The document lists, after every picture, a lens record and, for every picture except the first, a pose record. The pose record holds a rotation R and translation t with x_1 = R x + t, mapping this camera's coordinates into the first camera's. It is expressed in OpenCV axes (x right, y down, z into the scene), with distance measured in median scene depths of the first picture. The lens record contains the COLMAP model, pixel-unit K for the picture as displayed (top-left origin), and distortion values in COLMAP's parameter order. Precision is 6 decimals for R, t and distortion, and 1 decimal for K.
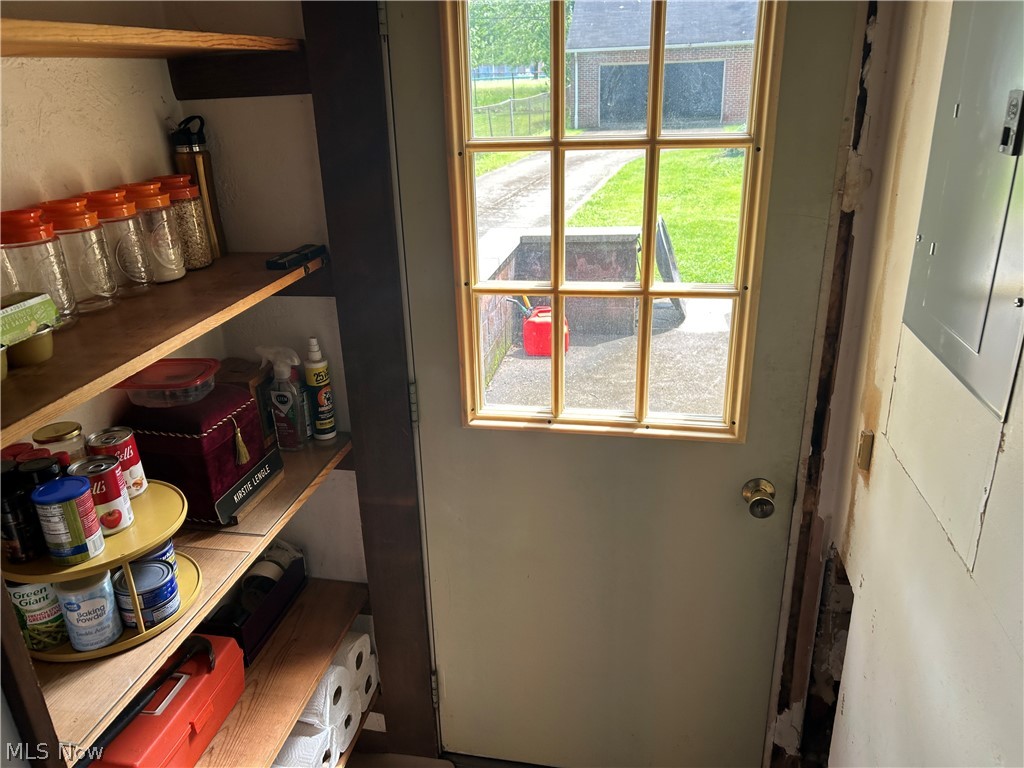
lens RADIAL K [[777.4, 0, 505.5], [0, 777.4, 377.0], [0, 0, 1]] dist [0.050206, -0.054532]
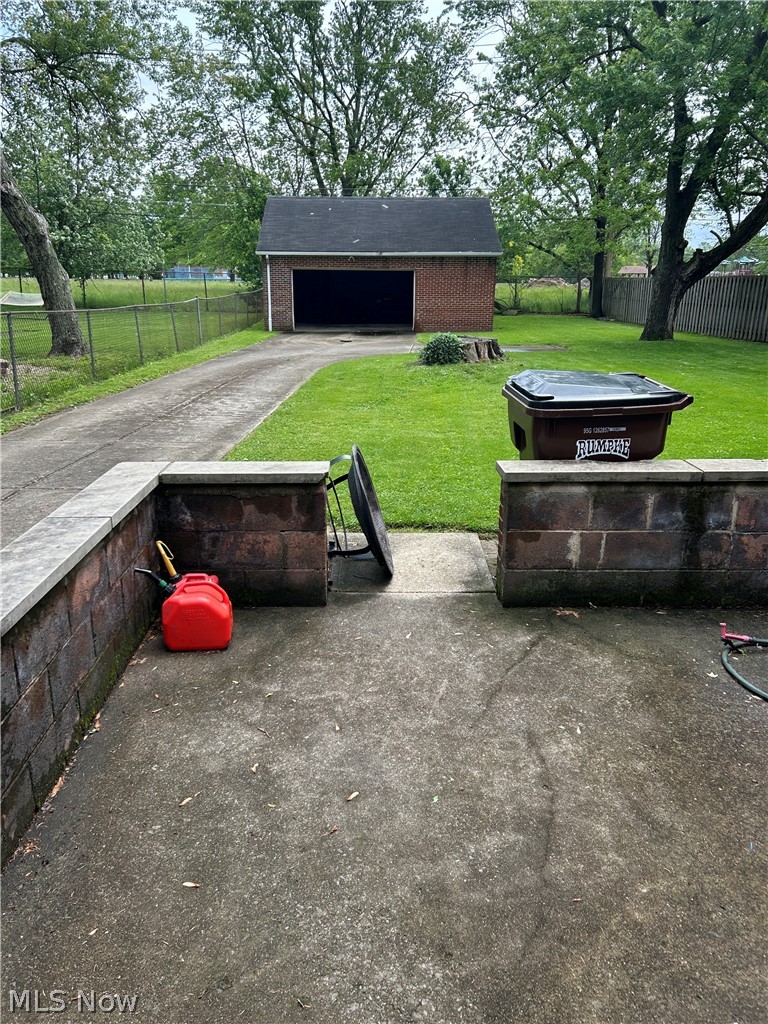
lens RADIAL K [[777.4, 0, 375.3], [0, 777.4, 511.5], [0, 0, 1]] dist [0.050206, -0.054532]
pose [[0.977301, -0.018444, 0.211050, 0.024469], [0.035502, 0.996374, -0.077323, -0.035606], [-0.208858, 0.083061, 0.974412, 0.114784]]
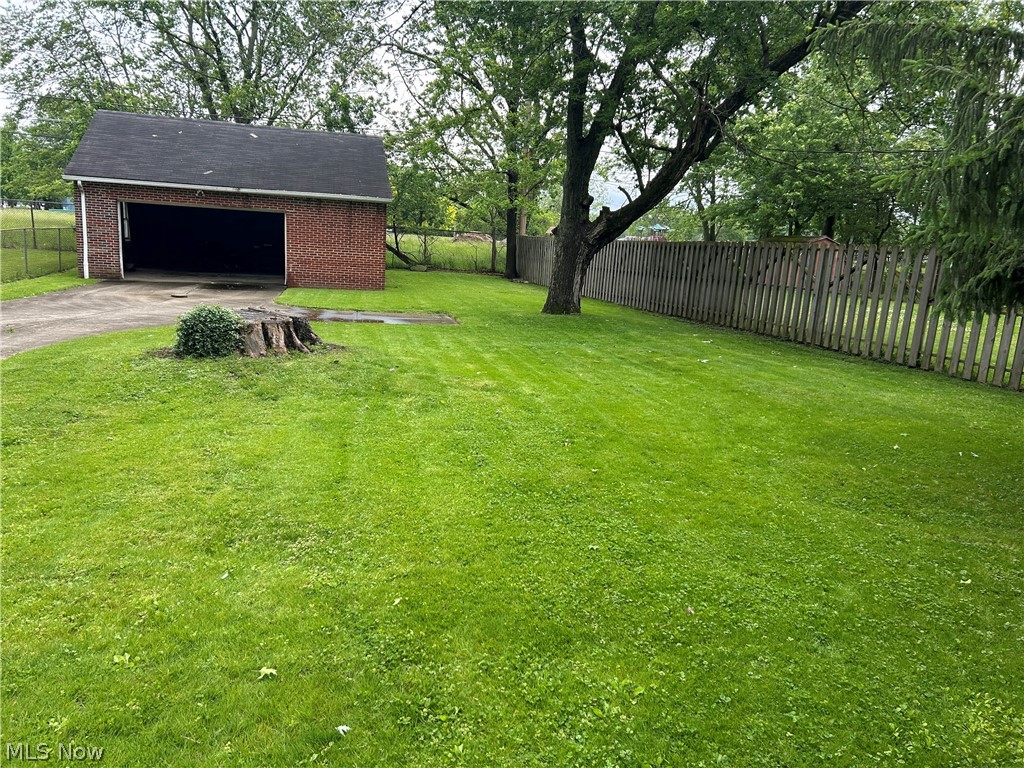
lens RADIAL K [[777.4, 0, 515.9], [0, 777.4, 390.4], [0, 0, 1]] dist [0.050206, -0.054532]
pose [[0.894591, 0.003009, 0.446876, 0.302193], [0.071750, 0.986037, -0.150274, -0.181366], [-0.441089, 0.166497, 0.881884, 0.459189]]
